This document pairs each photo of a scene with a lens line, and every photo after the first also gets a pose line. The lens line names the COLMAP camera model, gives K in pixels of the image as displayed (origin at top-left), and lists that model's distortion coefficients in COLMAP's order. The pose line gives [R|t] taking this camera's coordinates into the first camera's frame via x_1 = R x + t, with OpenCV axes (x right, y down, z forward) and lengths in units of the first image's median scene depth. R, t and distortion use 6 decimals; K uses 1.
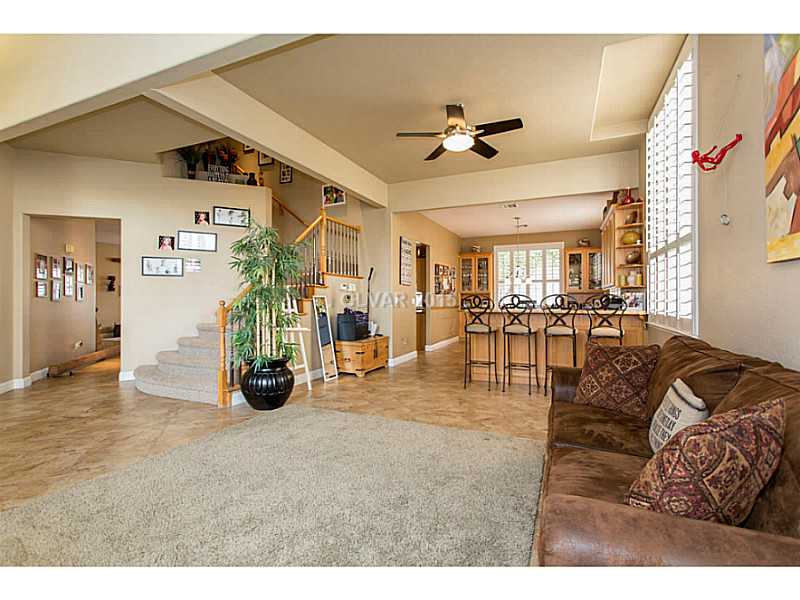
lens RADIAL K [[377.2, 0, 397.3], [0, 377.2, 296.3], [0, 0, 1]] dist [0.000637, -0.000151]
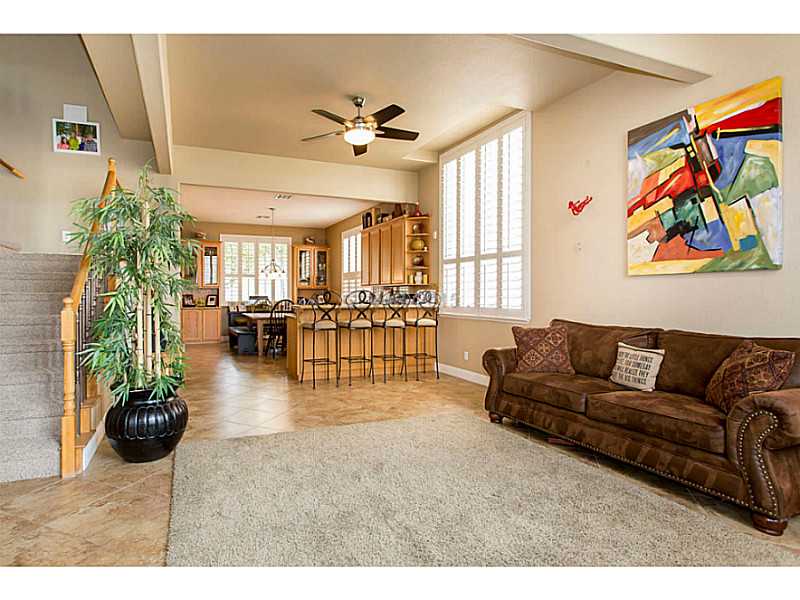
lens RADIAL K [[404.2, 0, 394.8], [0, 404.2, 296.8], [0, 0, 1]] dist [0.000527, 0.000362]
pose [[0.710433, -0.002540, 0.703760, -0.319289], [-0.007094, 0.999917, 0.010770, 0.000182], [-0.703729, -0.012644, 0.710356, 0.108798]]
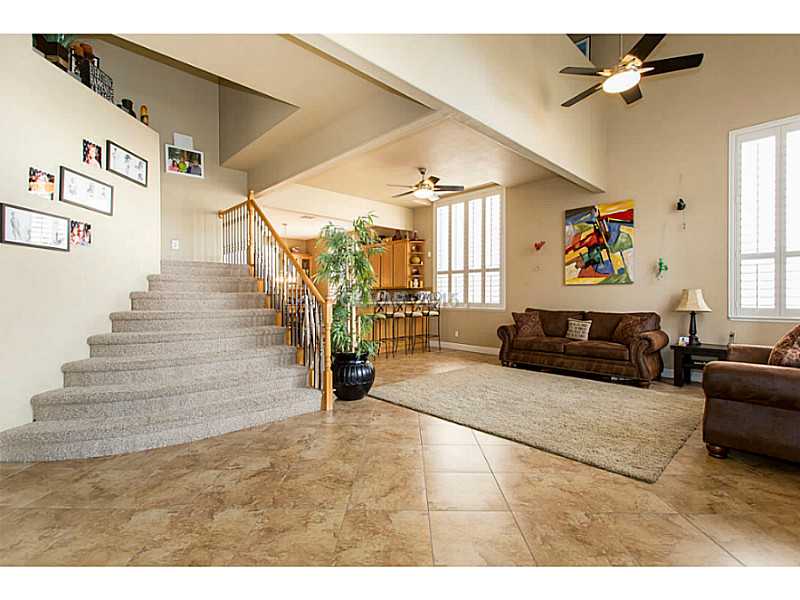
lens RADIAL K [[377.2, 0, 397.3], [0, 377.2, 296.3], [0, 0, 1]] dist [0.000637, -0.000151]
pose [[0.380858, -0.001556, 0.924632, -0.934570], [-0.008393, 0.999952, 0.005139, 0.005219], [-0.924595, -0.009718, 0.380827, 0.364916]]
